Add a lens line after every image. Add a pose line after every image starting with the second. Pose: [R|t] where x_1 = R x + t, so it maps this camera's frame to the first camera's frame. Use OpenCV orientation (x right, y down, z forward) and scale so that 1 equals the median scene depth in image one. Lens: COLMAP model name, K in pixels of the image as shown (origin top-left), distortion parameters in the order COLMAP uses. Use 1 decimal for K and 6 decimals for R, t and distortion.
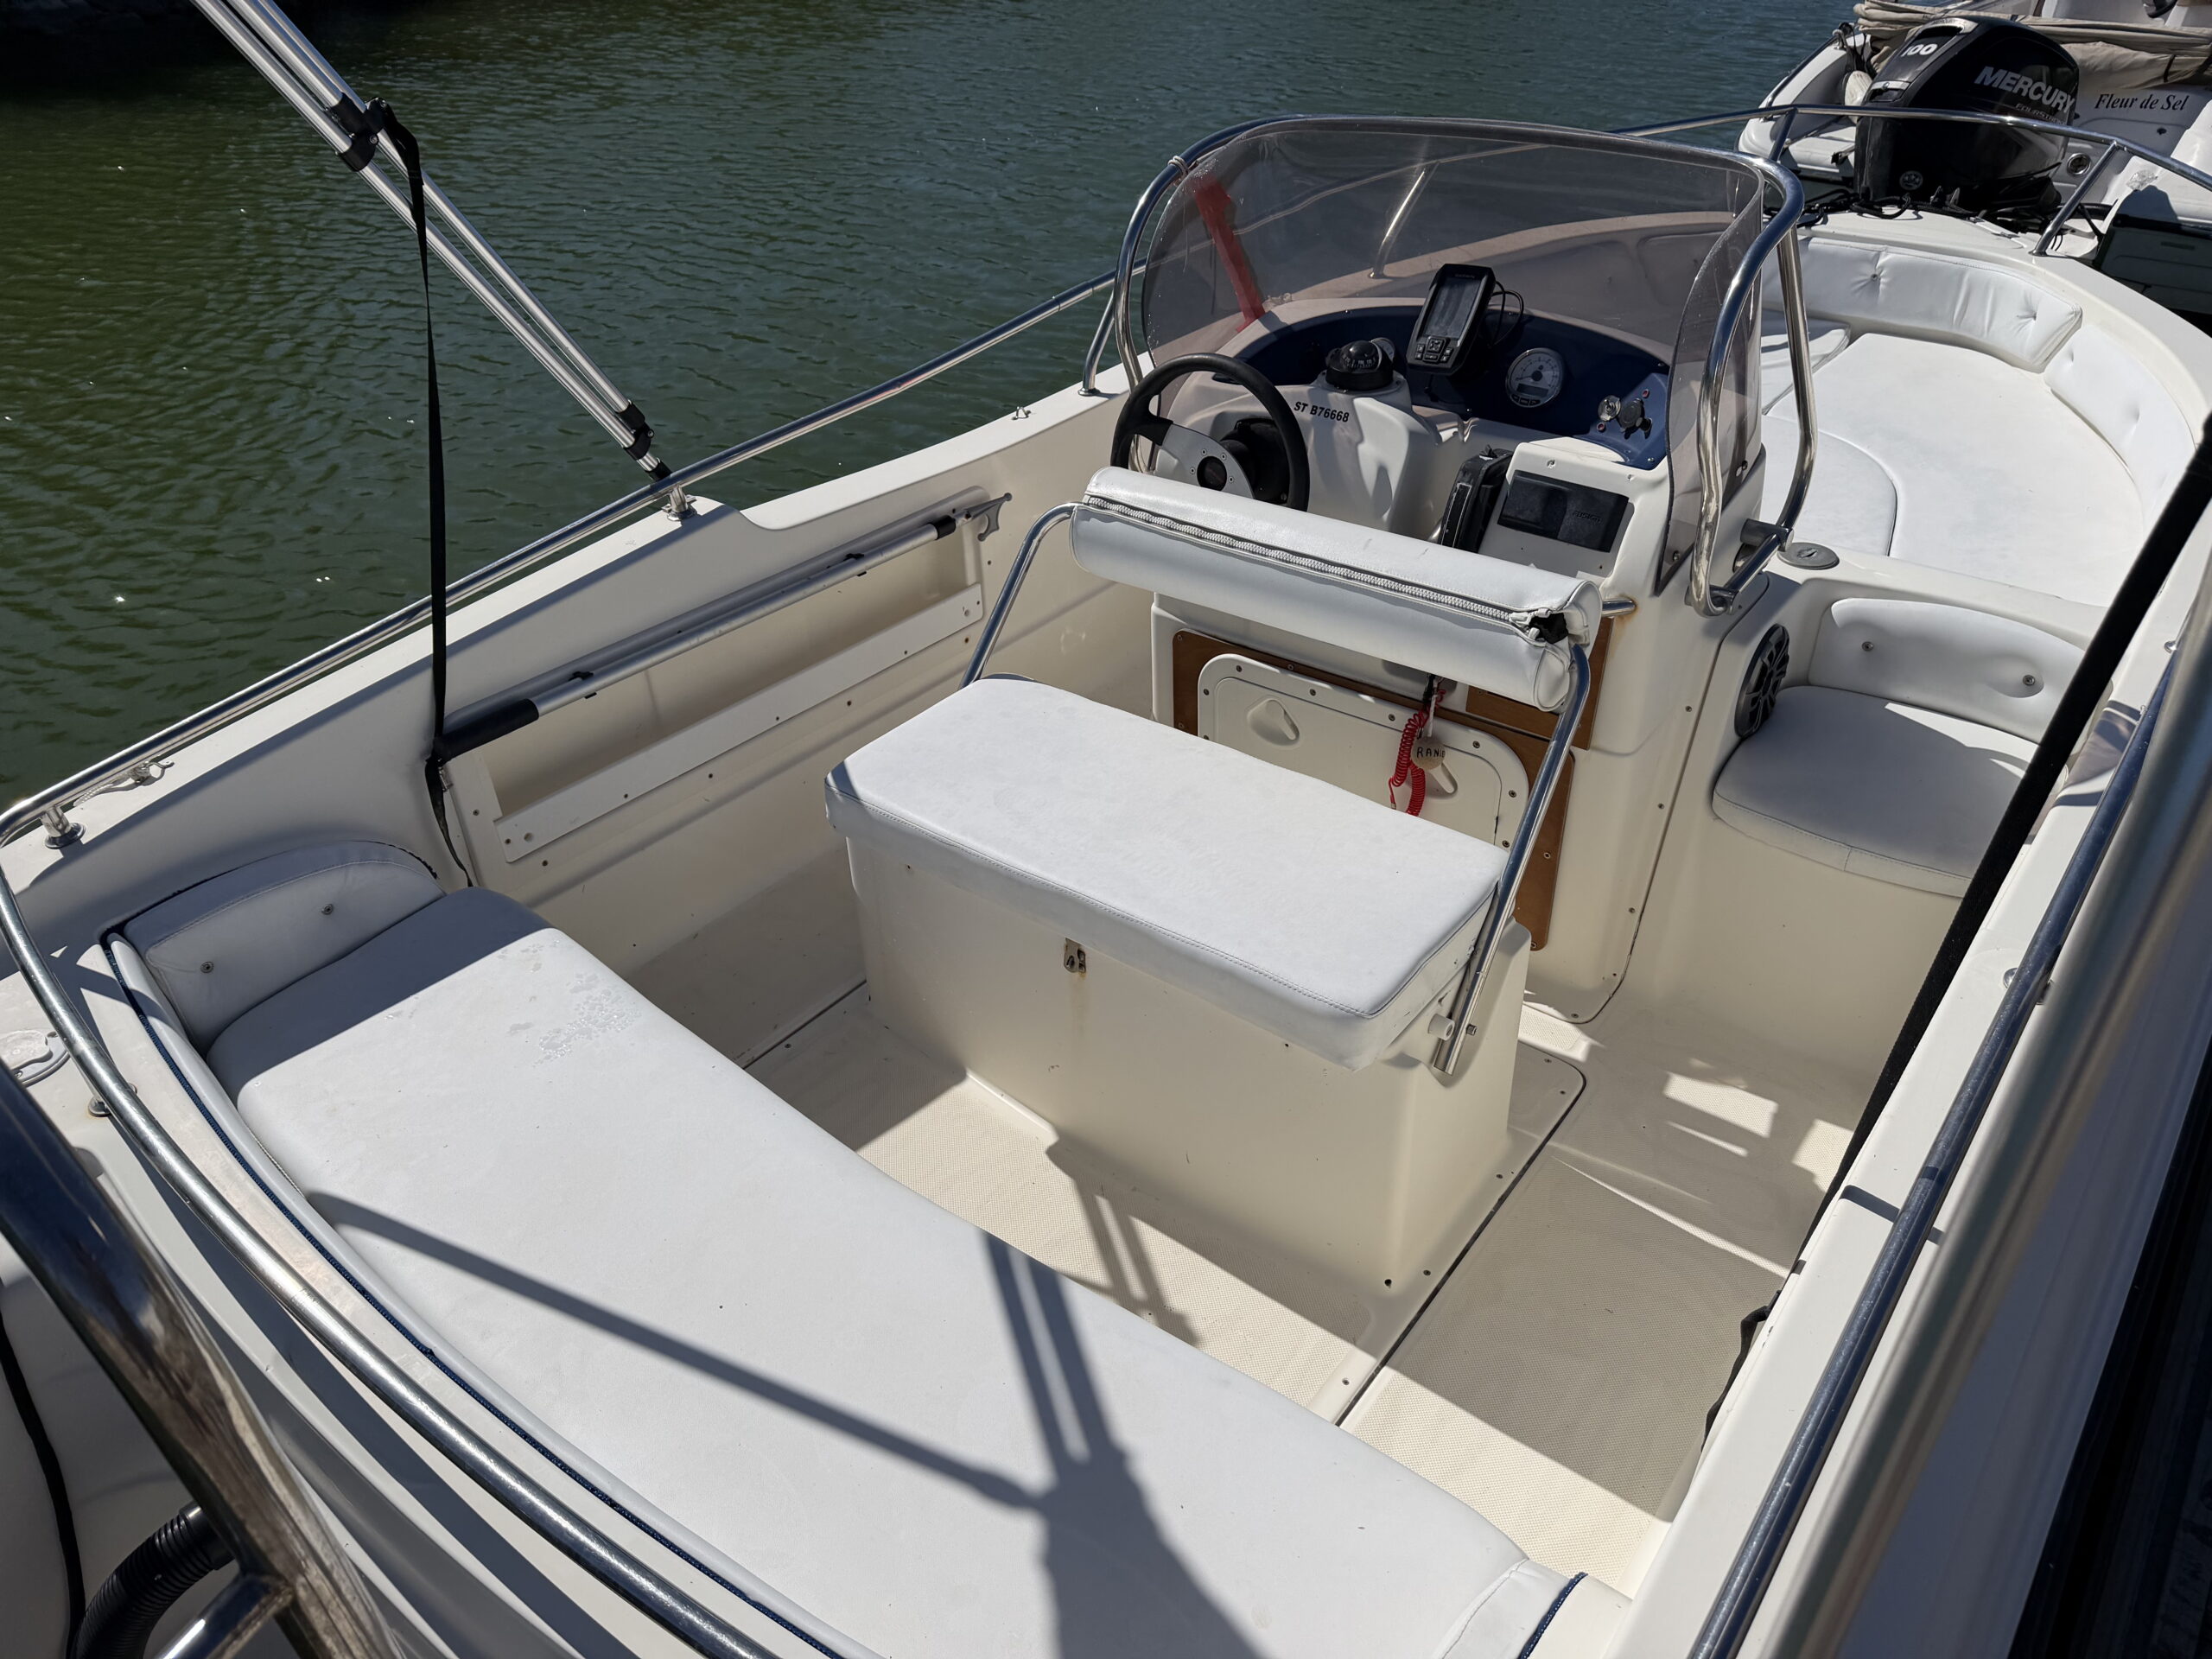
lens RADIAL K [[1558.2, 0, 1106.0], [0, 1558.2, 829.5], [0, 0, 1]] dist [0.051842, -0.067542]
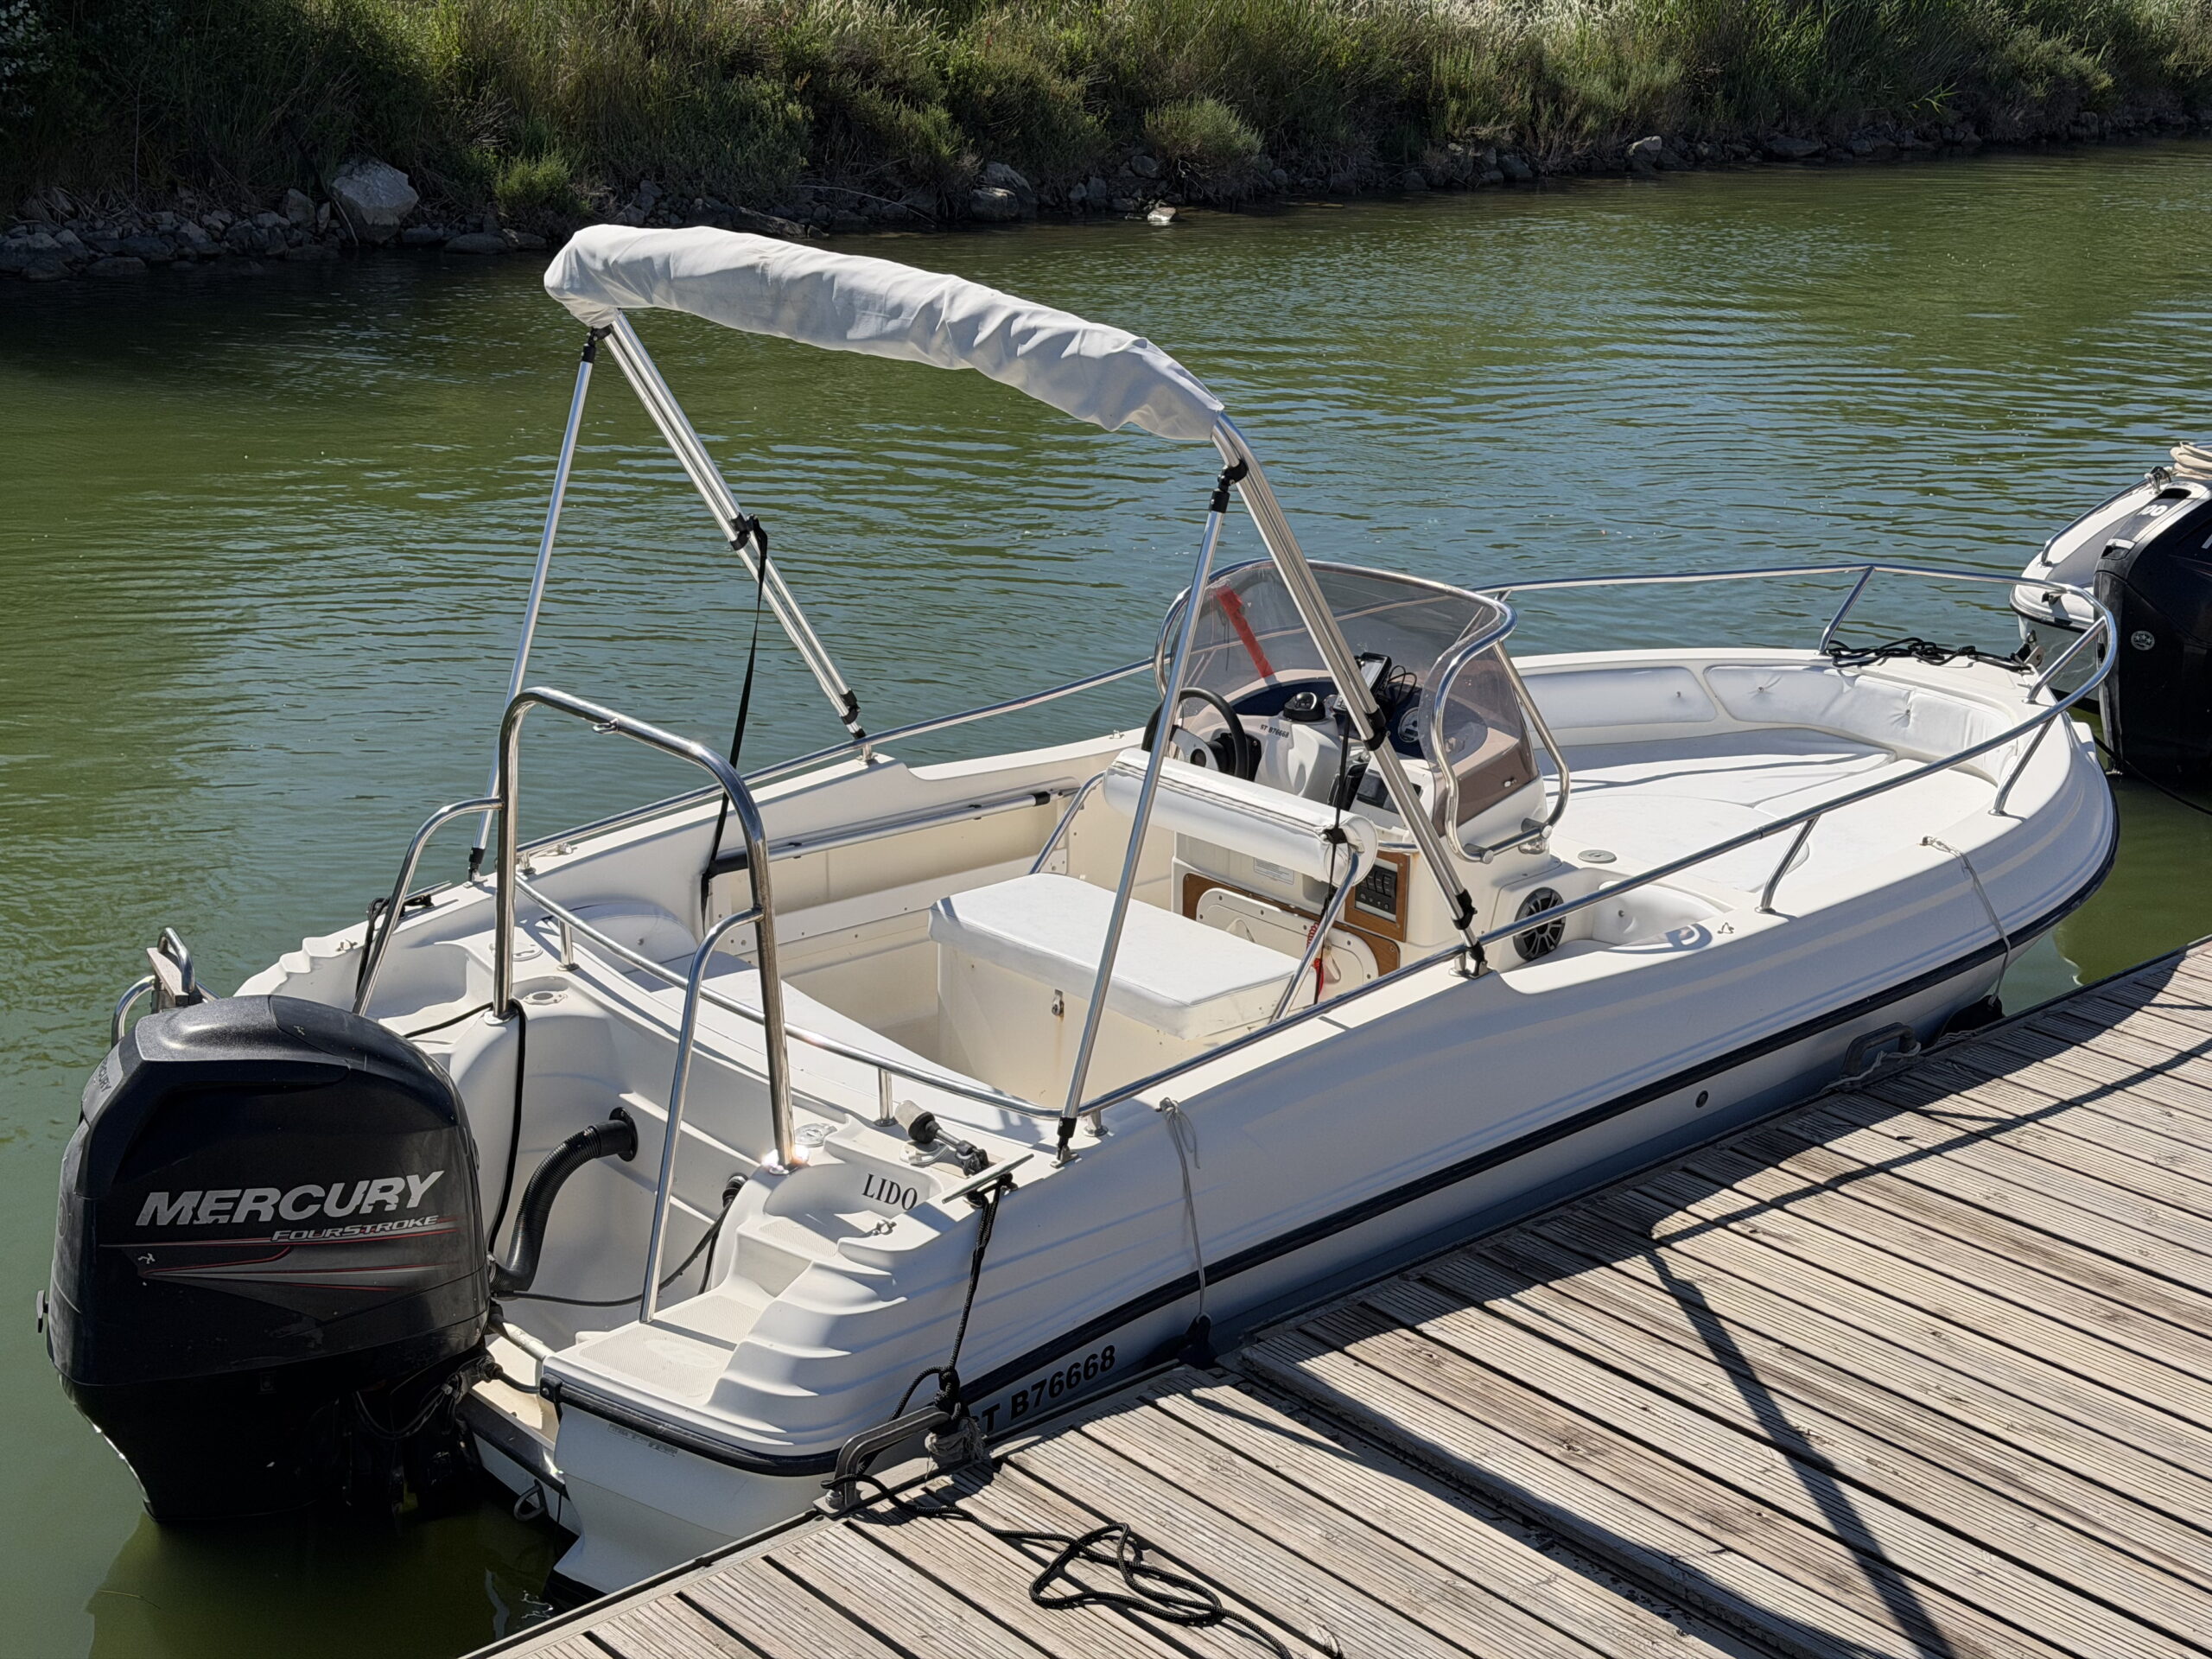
lens RADIAL K [[3070.3, 0, 1102.6], [0, 3070.3, 830.1], [0, 0, 1]] dist [0.079879, 0.034213]
pose [[0.983172, 0.092984, -0.157247, 0.465235], [-0.134892, 0.949990, -0.281643, 0.725572], [0.123195, 0.298114, 0.946547, -1.929259]]
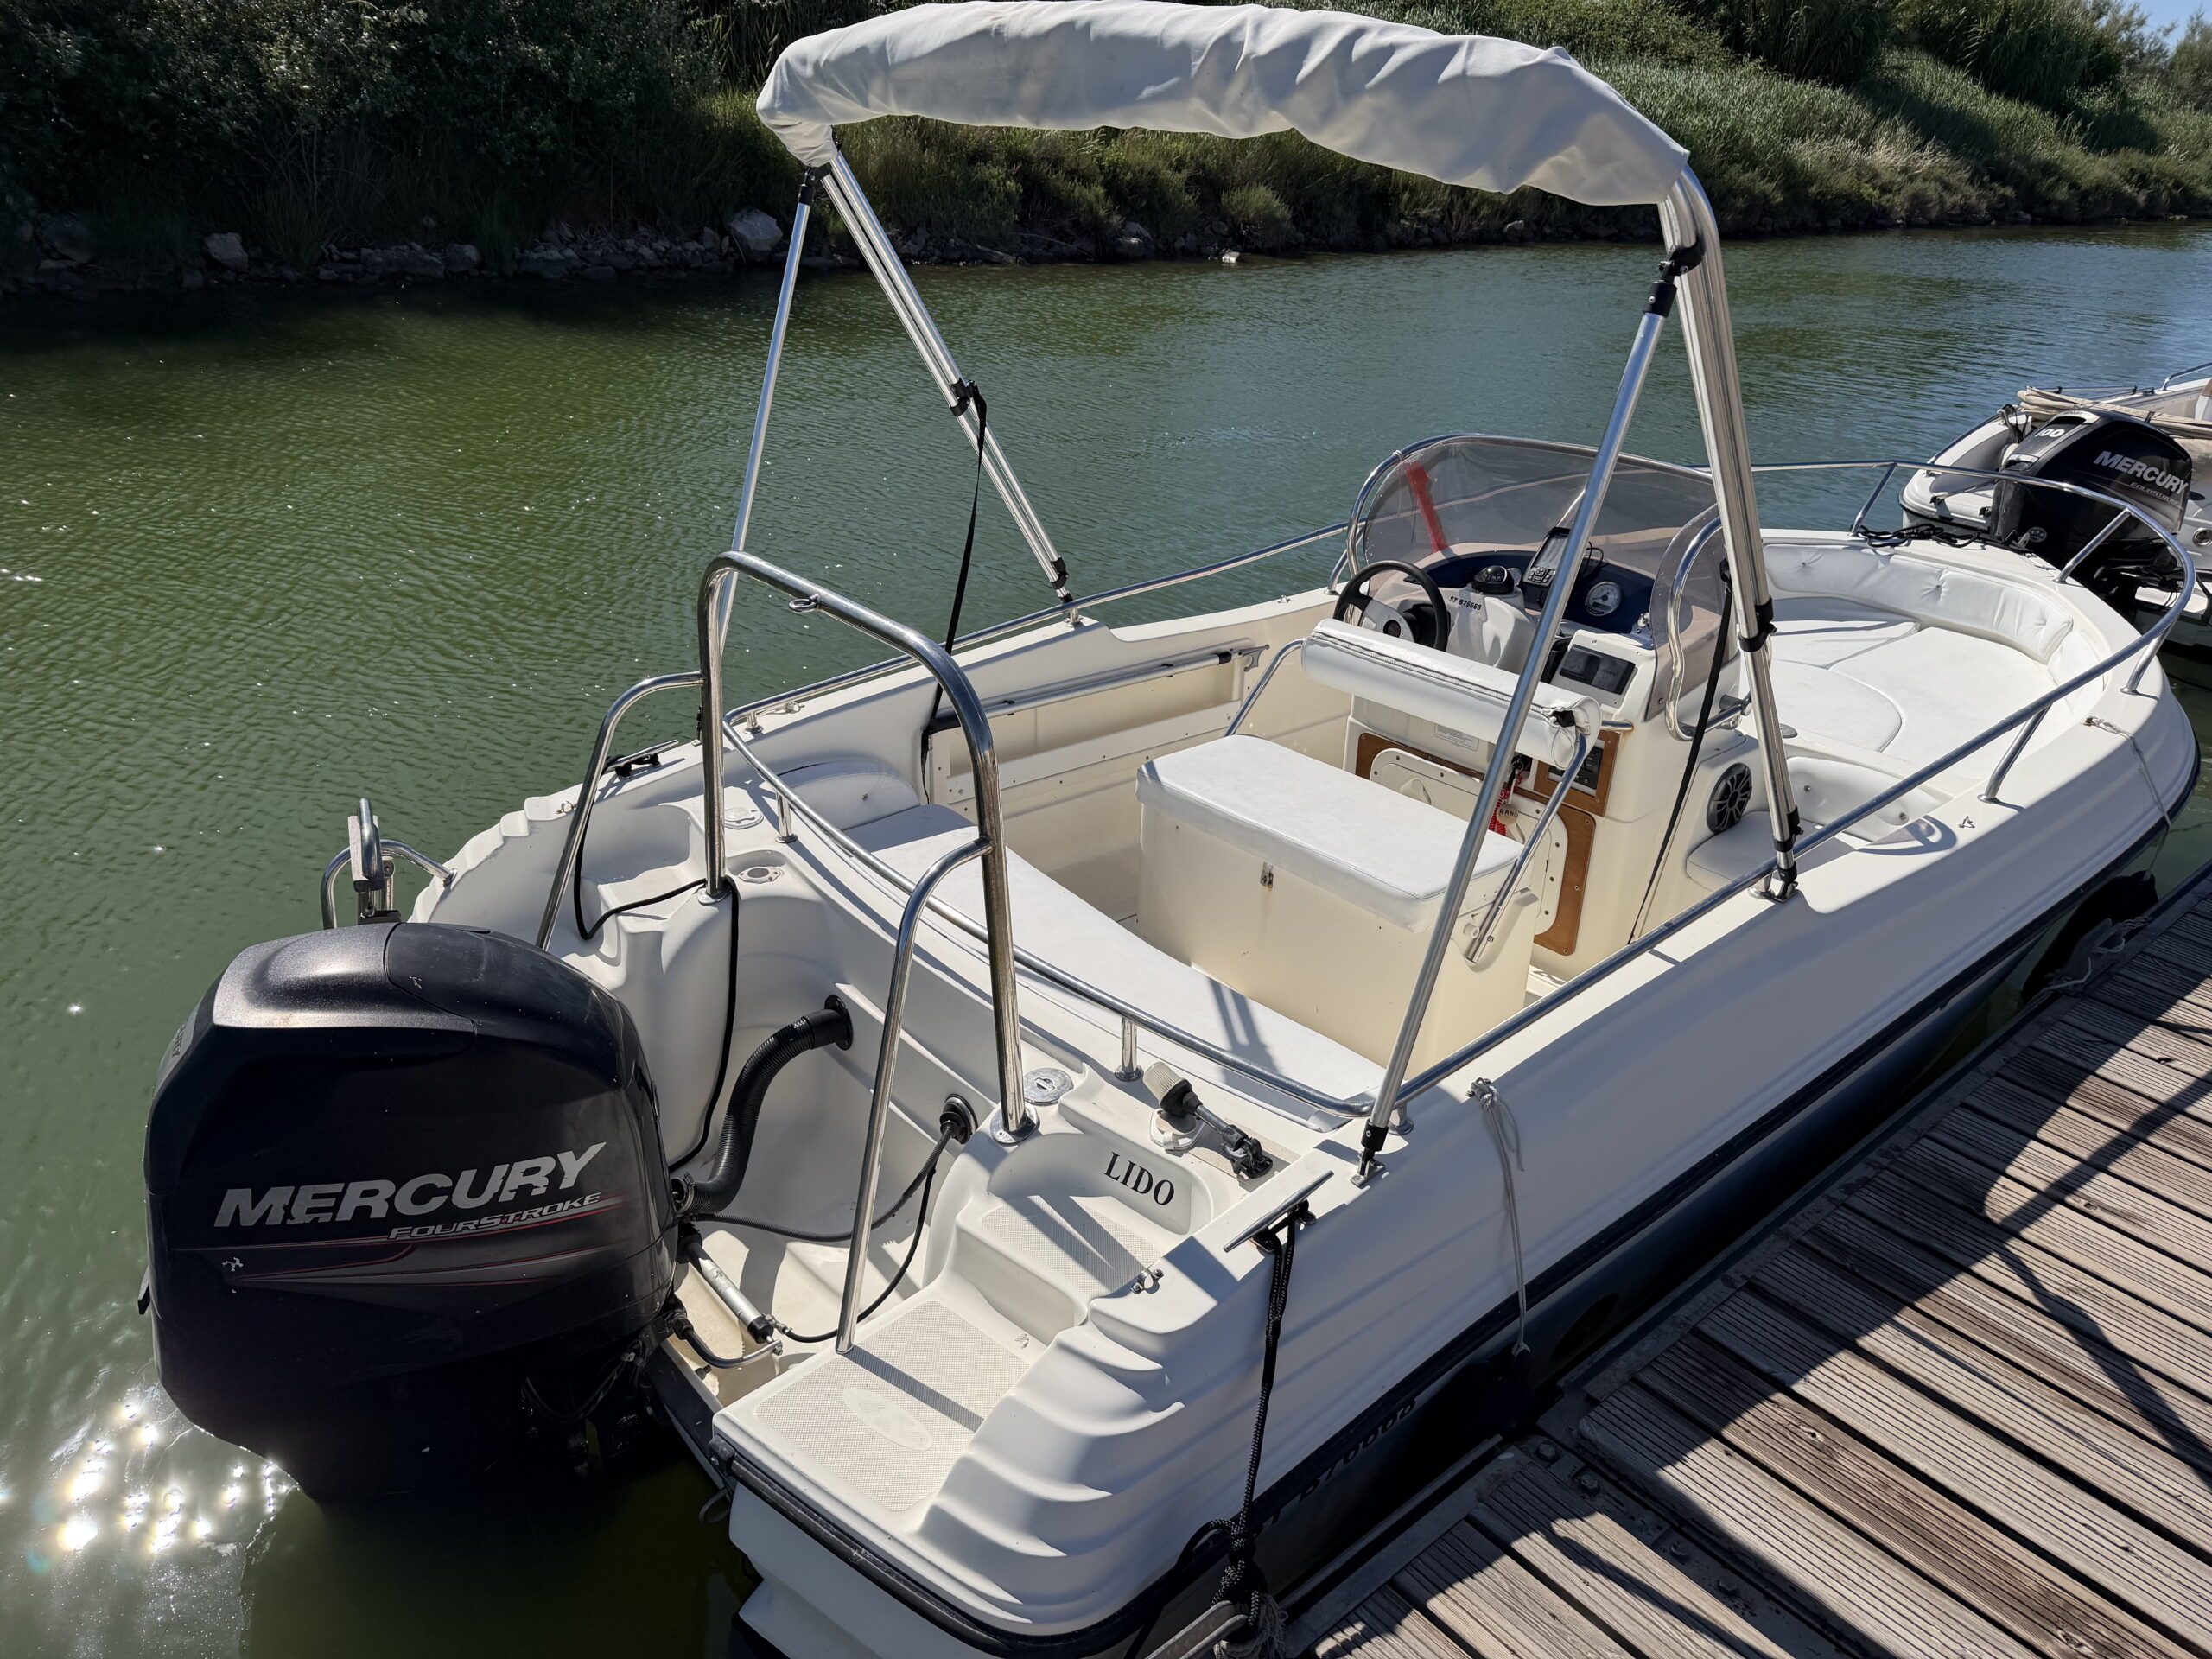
lens RADIAL K [[1532.0, 0, 1080.4], [0, 1532.0, 842.8], [0, 0, 1]] dist [0.101628, -0.143507]
pose [[0.975319, 0.139444, -0.171198, 0.055735], [-0.163676, 0.976999, -0.136683, 0.271540], [0.148201, 0.161331, 0.975709, -0.616261]]
